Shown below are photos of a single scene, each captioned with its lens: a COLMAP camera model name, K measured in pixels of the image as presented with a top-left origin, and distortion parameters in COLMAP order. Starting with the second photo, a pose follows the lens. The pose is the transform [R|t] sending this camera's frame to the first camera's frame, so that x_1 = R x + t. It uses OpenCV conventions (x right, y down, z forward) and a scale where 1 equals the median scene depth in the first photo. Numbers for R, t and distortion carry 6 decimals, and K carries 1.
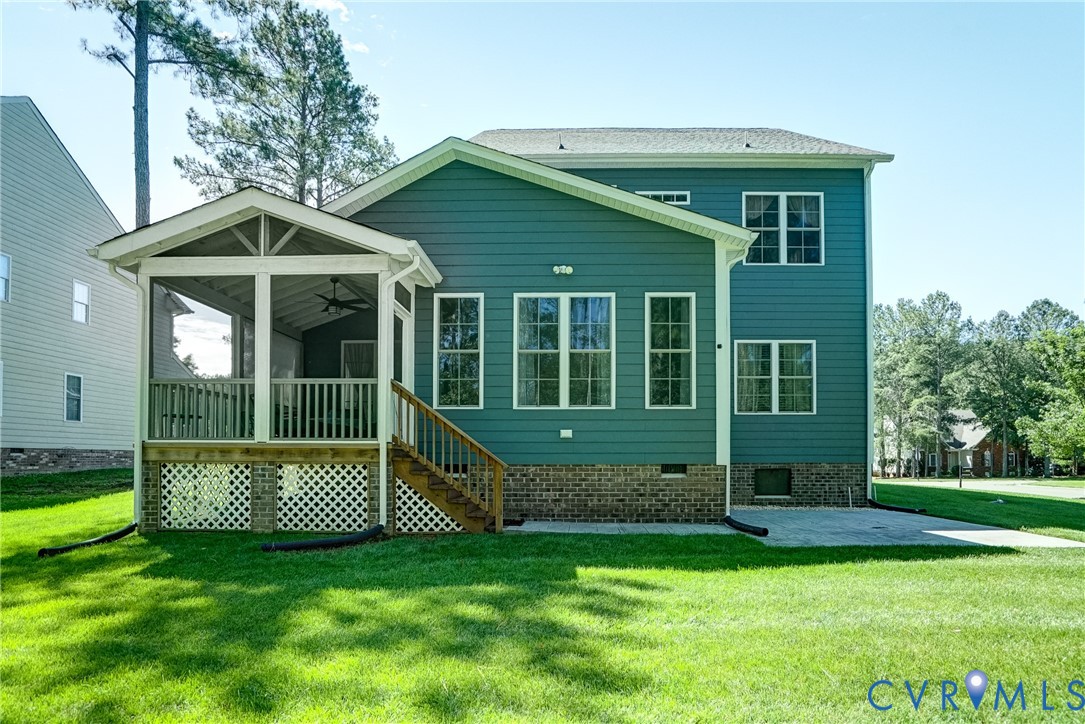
lens RADIAL K [[569.2, 0, 542.5], [0, 569.2, 362.0], [0, 0, 1]] dist [-0.004249, -0.000424]
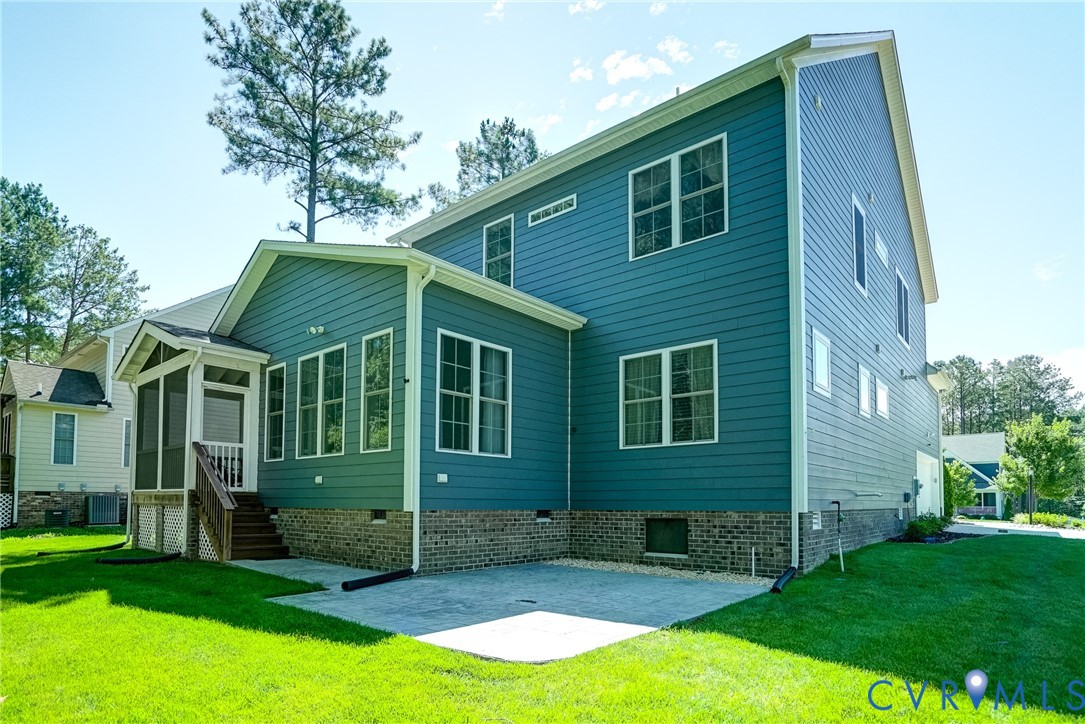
lens RADIAL K [[568.8, 0, 542.6], [0, 568.8, 392.8], [0, 0, 1]] dist [-0.005718, -0.001053]
pose [[0.774318, -0.117234, -0.621842, 0.775899], [0.102742, 0.992941, -0.059262, 0.050491], [0.624400, -0.018002, 0.780897, 0.311479]]
